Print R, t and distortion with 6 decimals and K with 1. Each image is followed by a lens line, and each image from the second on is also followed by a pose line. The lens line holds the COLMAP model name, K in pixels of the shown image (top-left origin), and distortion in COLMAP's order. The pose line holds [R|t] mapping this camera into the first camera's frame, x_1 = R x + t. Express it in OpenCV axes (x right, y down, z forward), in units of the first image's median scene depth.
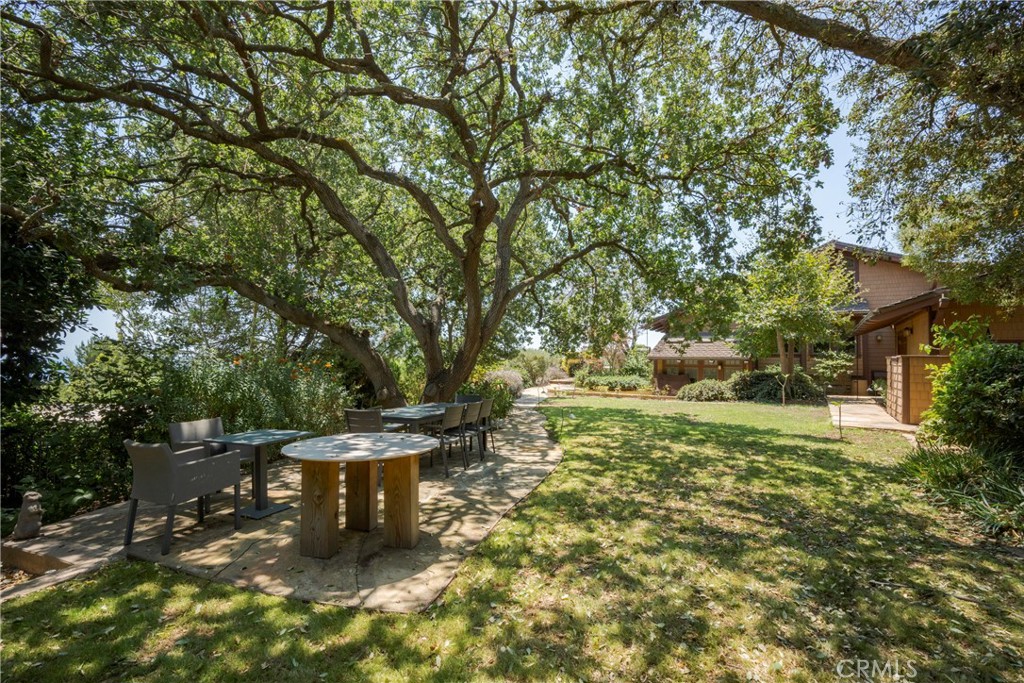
lens RADIAL K [[474.8, 0, 511.4], [0, 474.8, 344.0], [0, 0, 1]] dist [-0.000787, -0.000047]
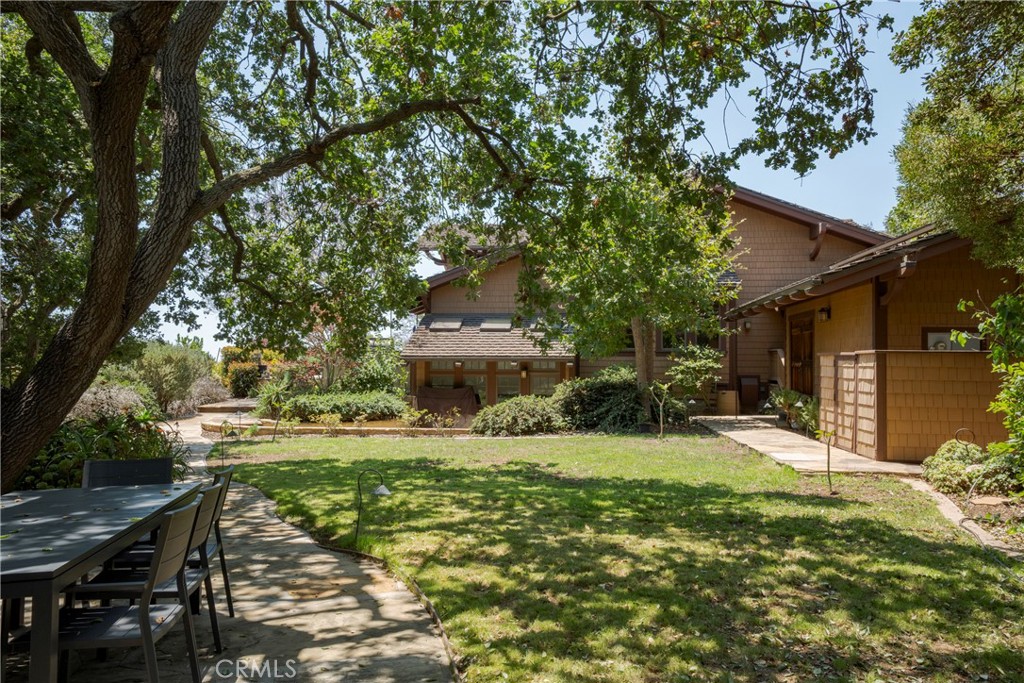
lens RADIAL K [[836.9, 0, 512.7], [0, 836.9, 342.8], [0, 0, 1]] dist [0.057132, 0.000433]
pose [[0.884377, 0.003029, 0.466764, -0.058030], [-0.007354, 0.999945, 0.007445, 0.004843], [-0.466716, -0.010017, 0.884351, 0.130338]]
